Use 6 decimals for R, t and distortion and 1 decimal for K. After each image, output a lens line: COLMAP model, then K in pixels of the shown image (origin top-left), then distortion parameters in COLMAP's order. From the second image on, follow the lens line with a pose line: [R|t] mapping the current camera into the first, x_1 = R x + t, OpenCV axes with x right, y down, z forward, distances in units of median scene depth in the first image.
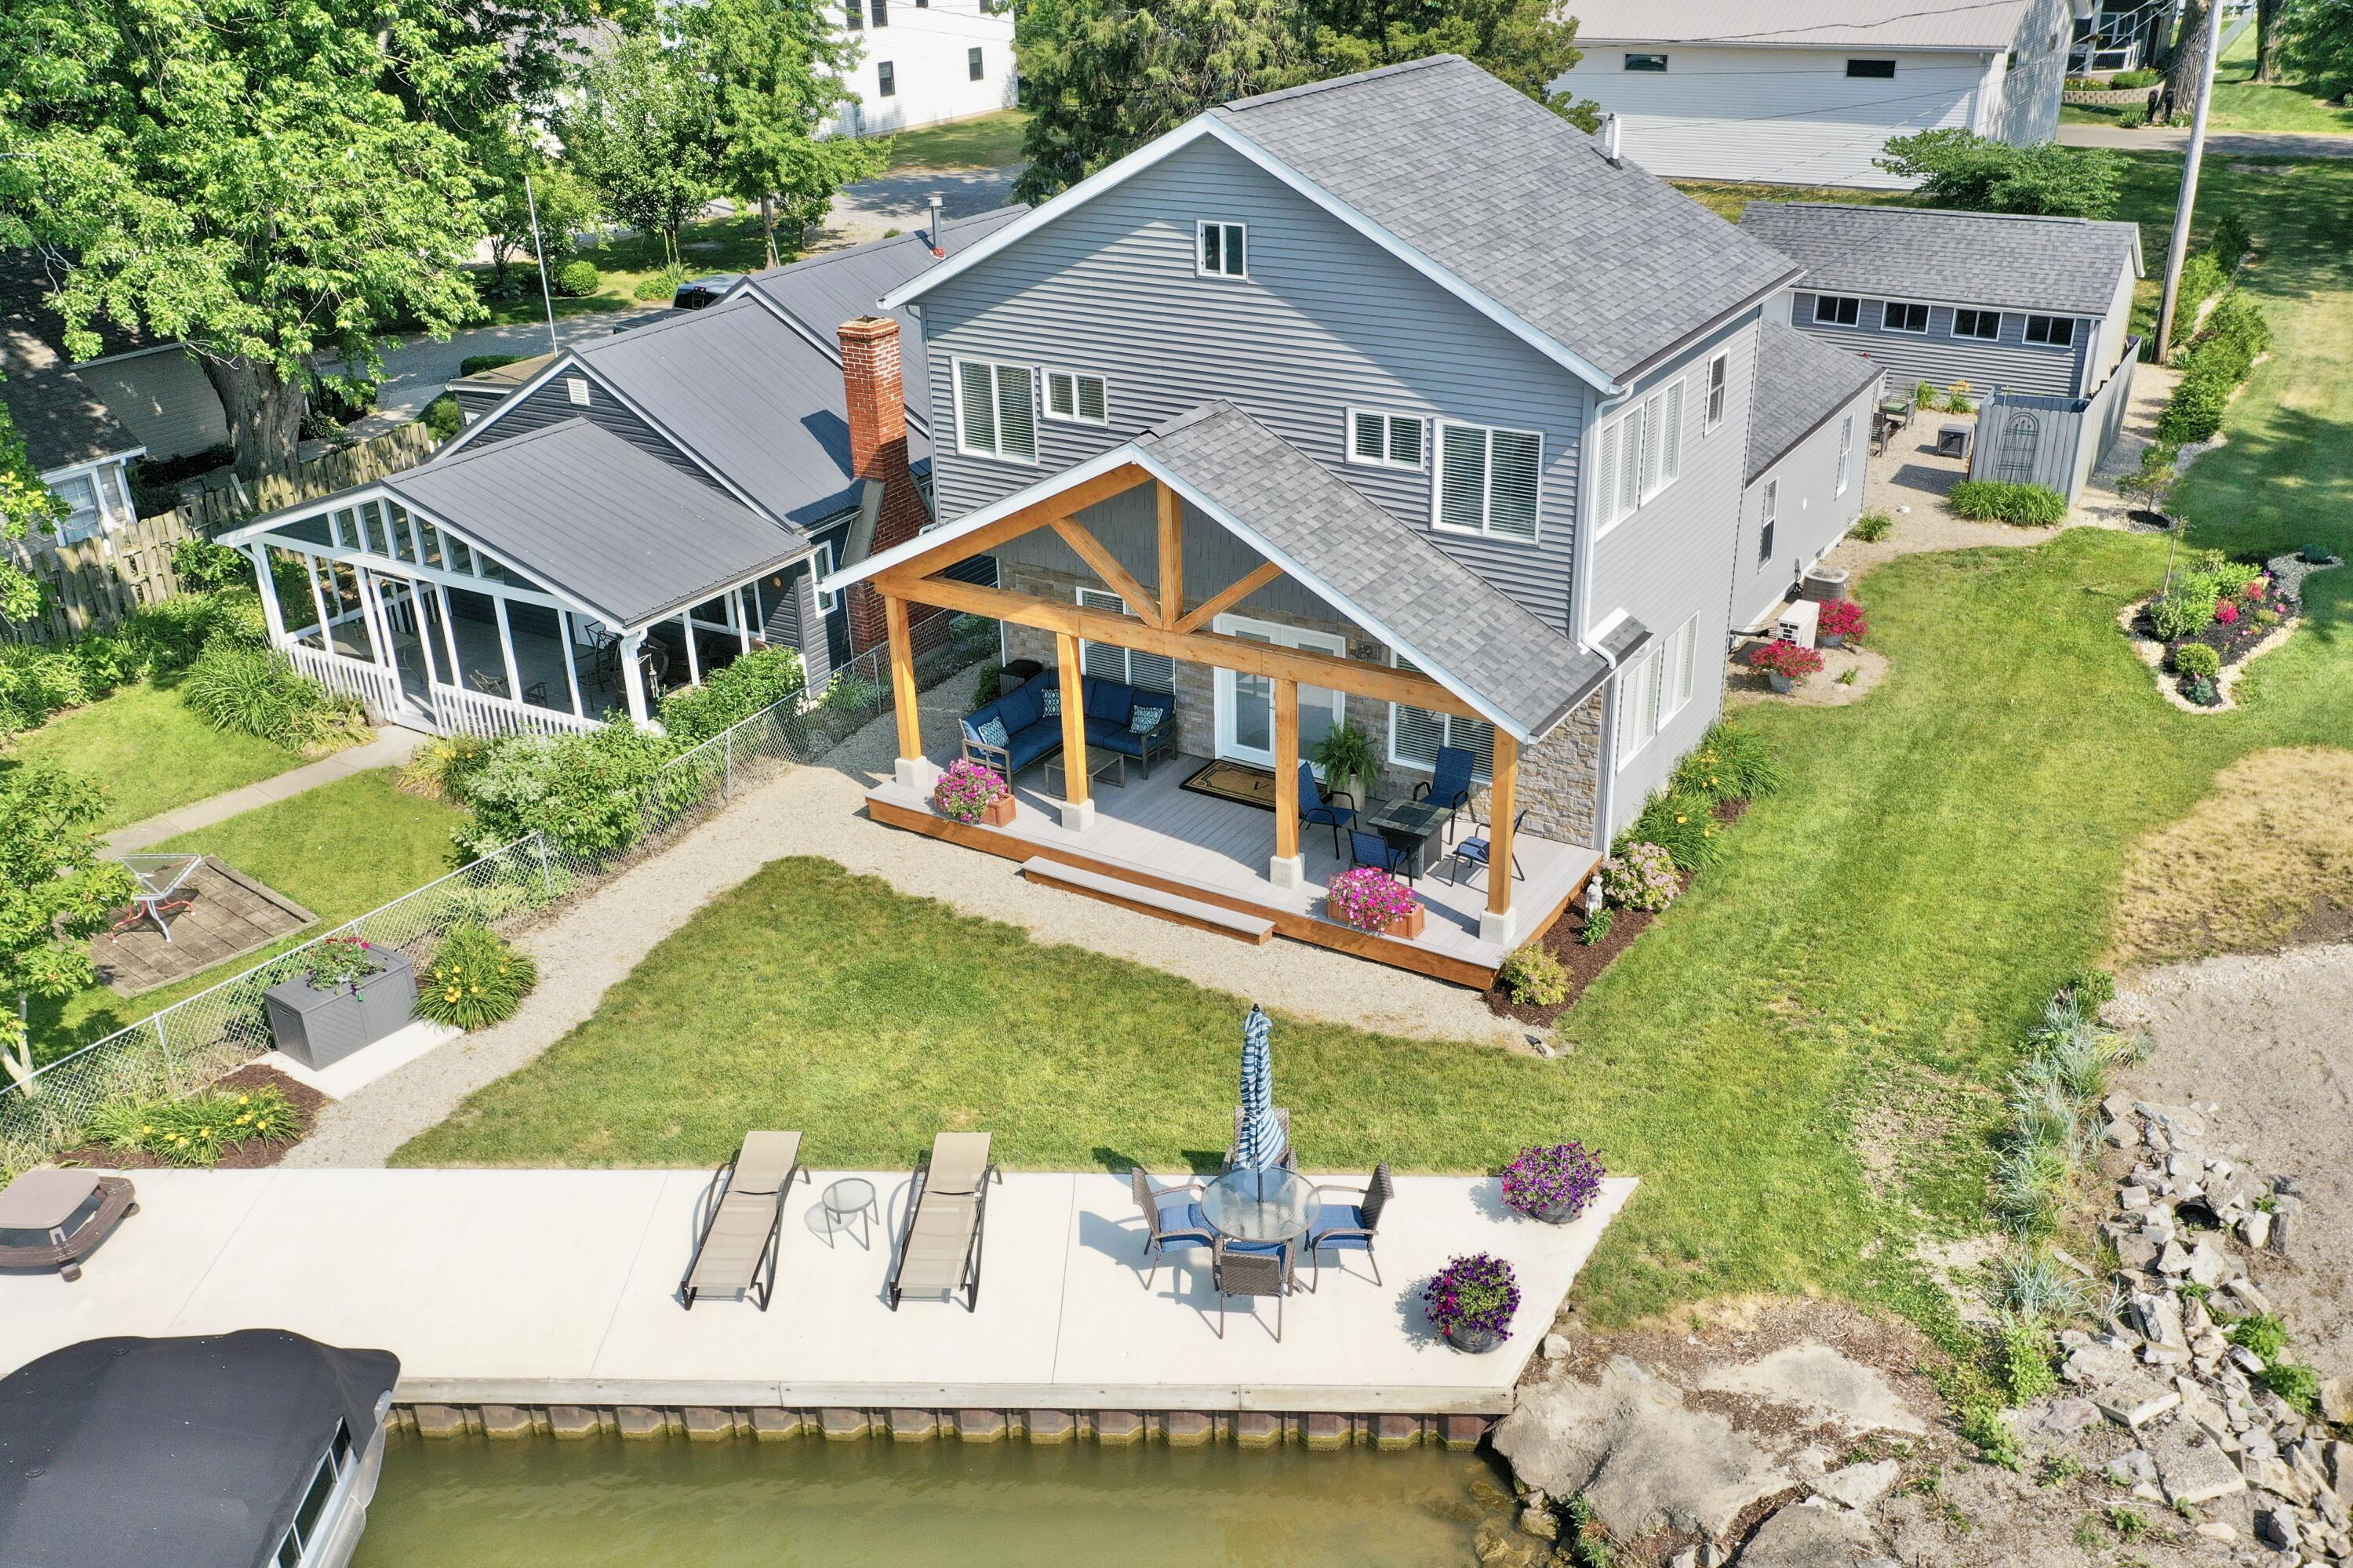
lens RADIAL K [[1968.5, 0, 1181.1], [0, 1968.5, 778.2], [0, 0, 1]] dist [0.001314, 0.008073]
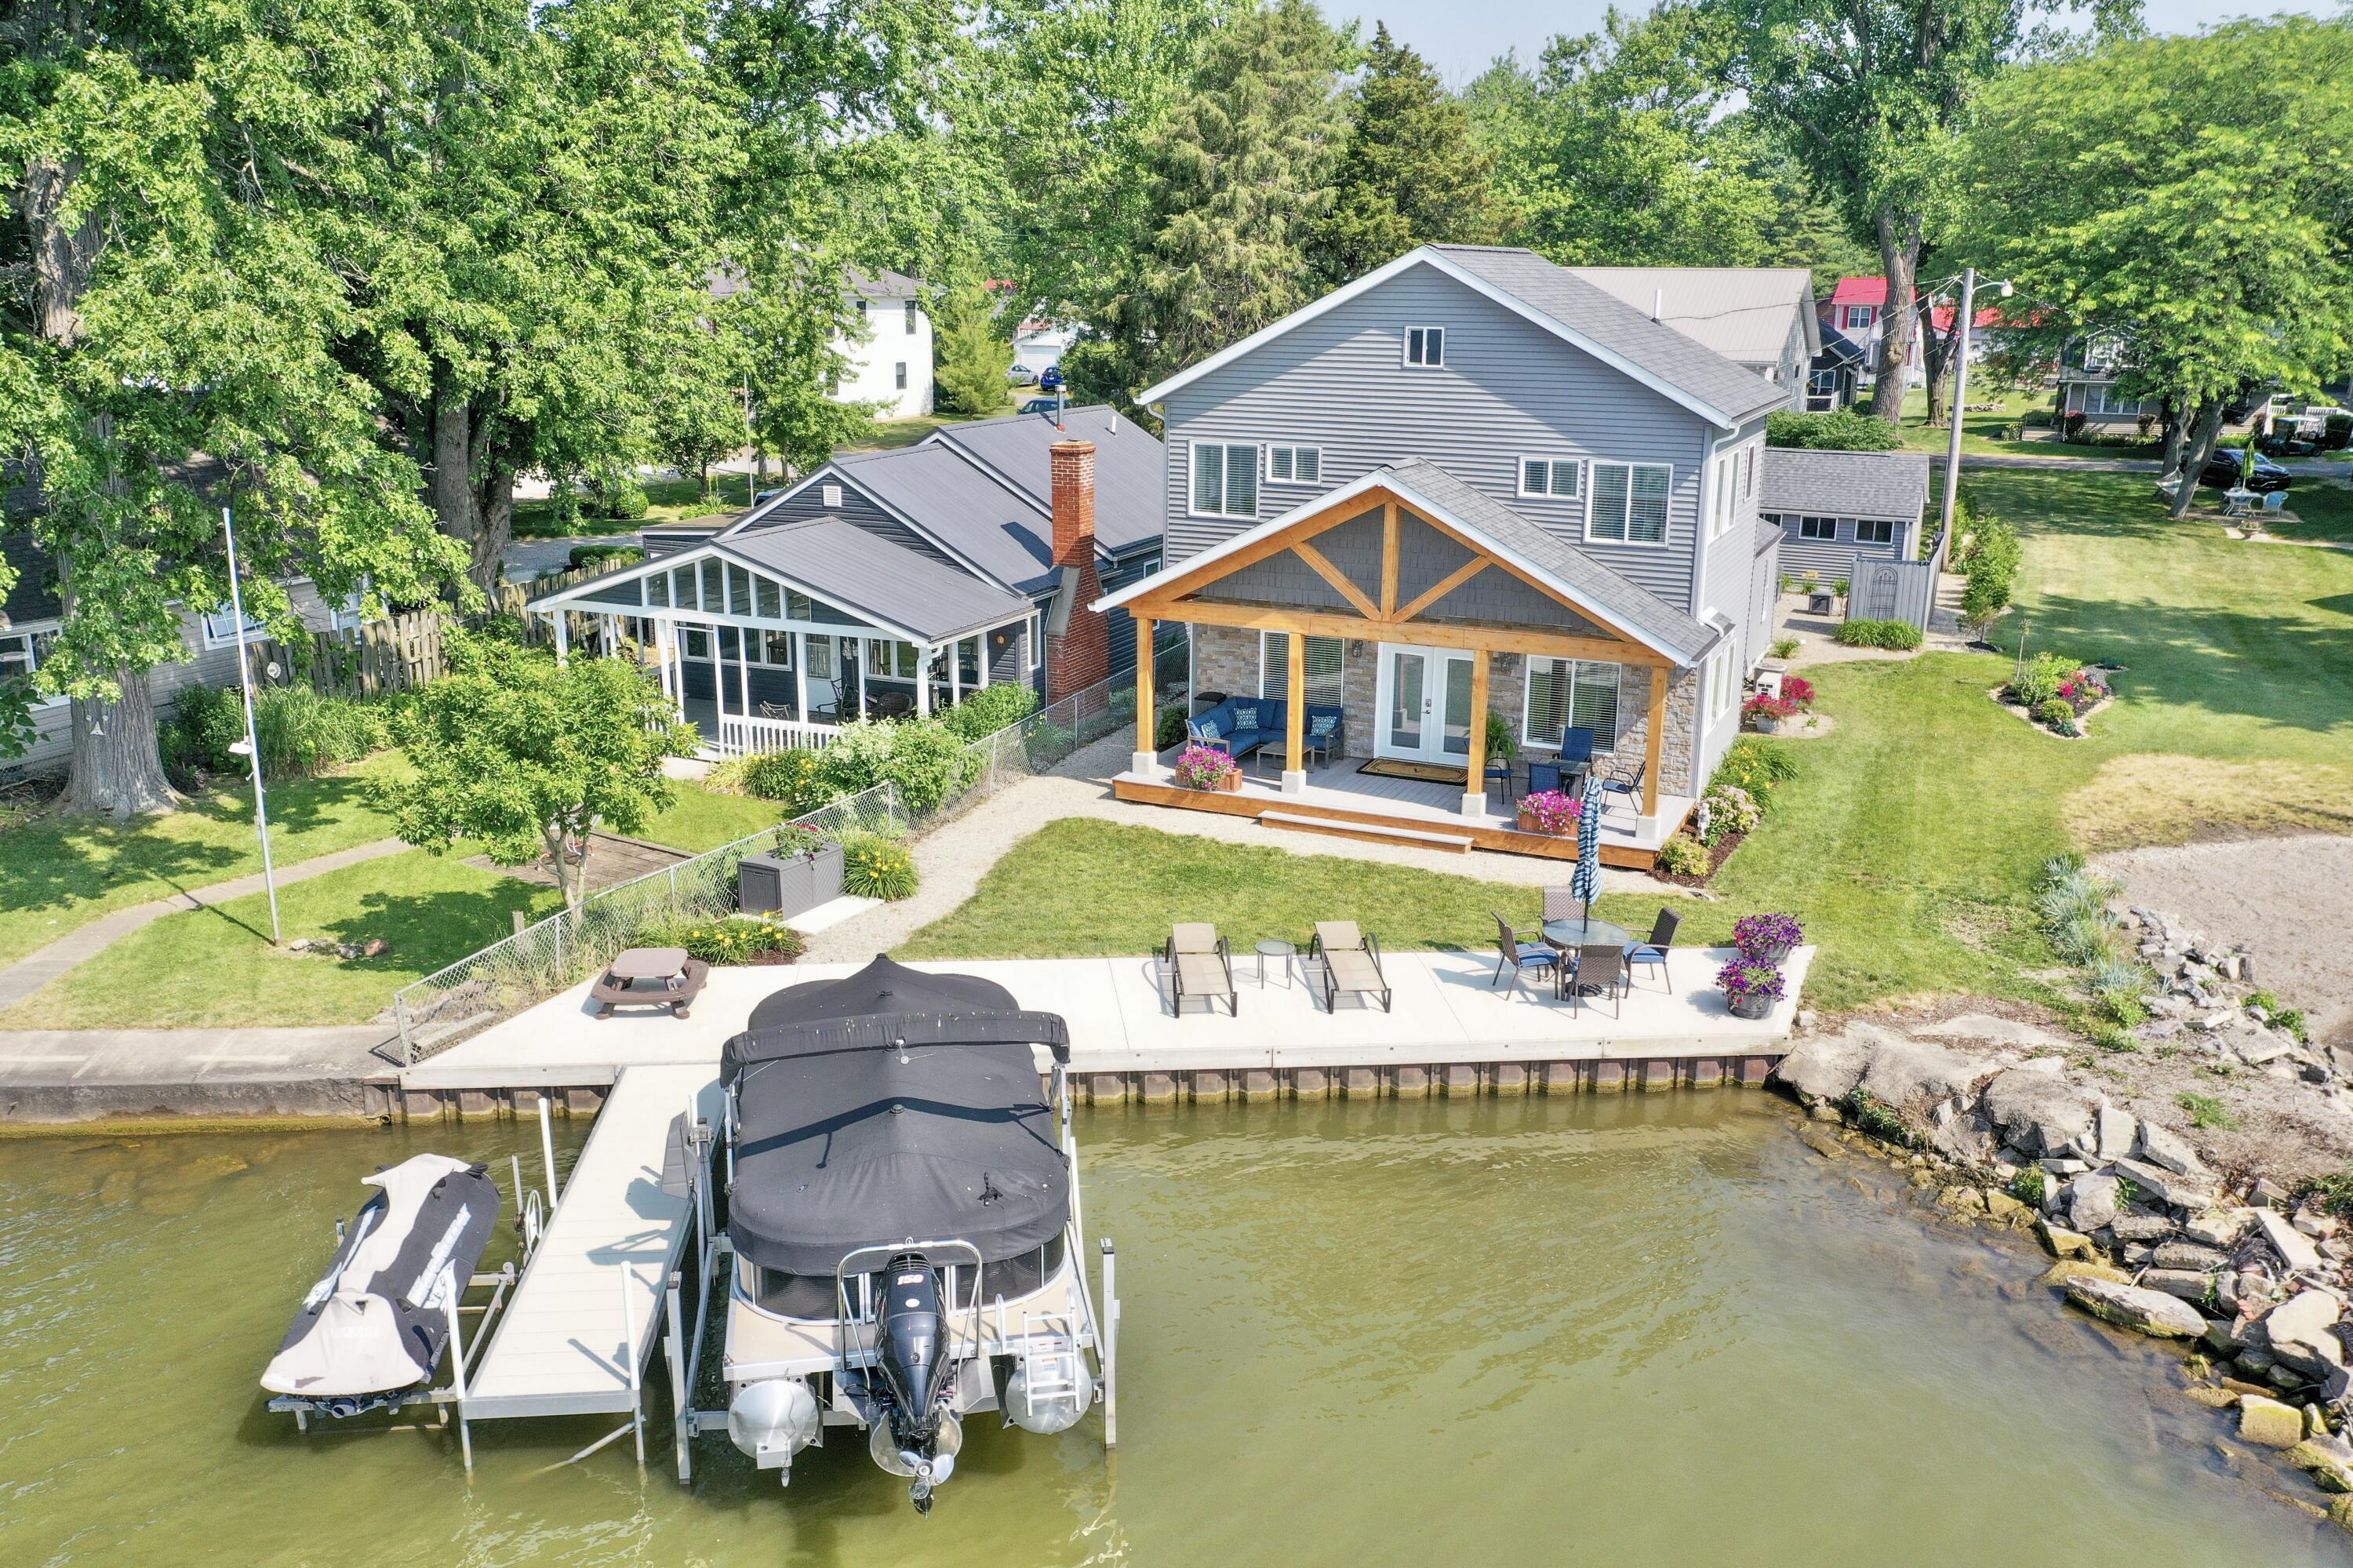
lens RADIAL K [[1870.3, 0, 1176.5], [0, 1870.3, 784.0], [0, 0, 1]] dist [-0.004601, 0.007632]
pose [[0.991433, 0.001412, 0.130608, -0.295410], [0.021459, 0.984593, -0.173540, 0.236390], [-0.128841, 0.174856, 0.976128, -0.190321]]
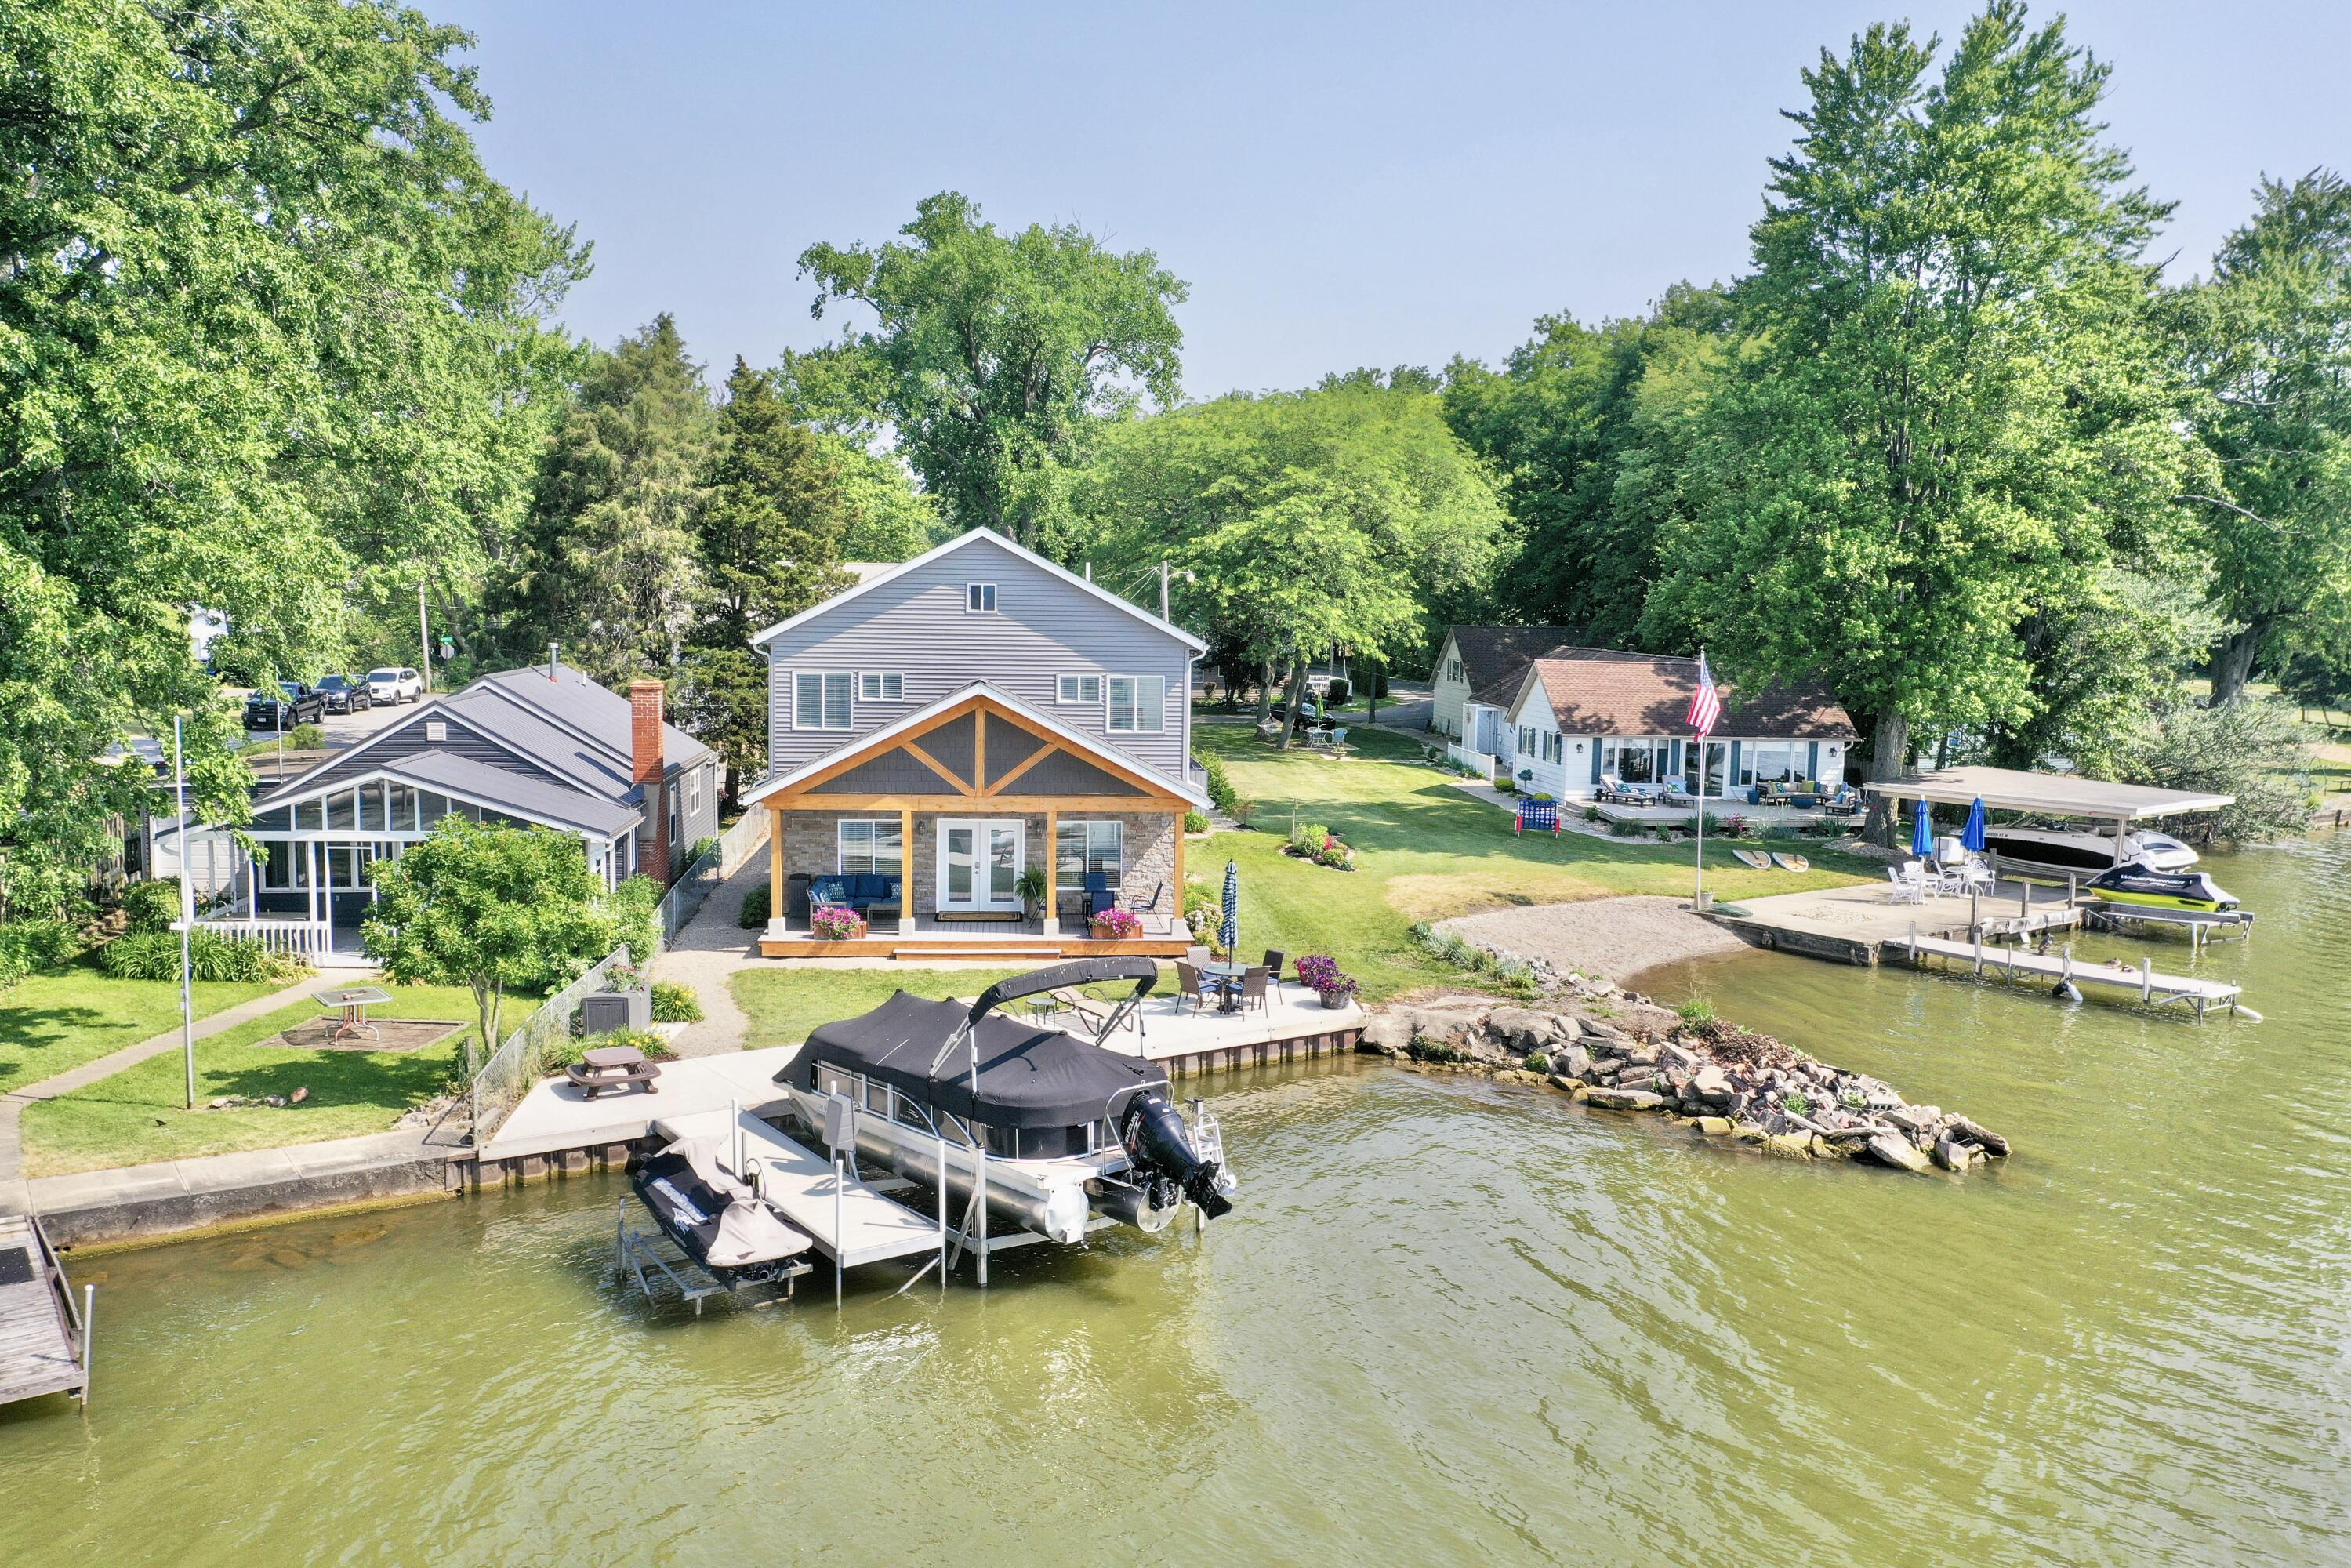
lens RADIAL K [[1859.8, 0, 1175.5], [0, 1859.8, 784.0], [0, 0, 1]] dist [0.012904, 0.002169]
pose [[0.797902, -0.020610, 0.602435, -0.837784], [0.222385, 0.938979, -0.262417, 0.377815], [-0.560265, 0.343356, 0.753797, -0.365265]]
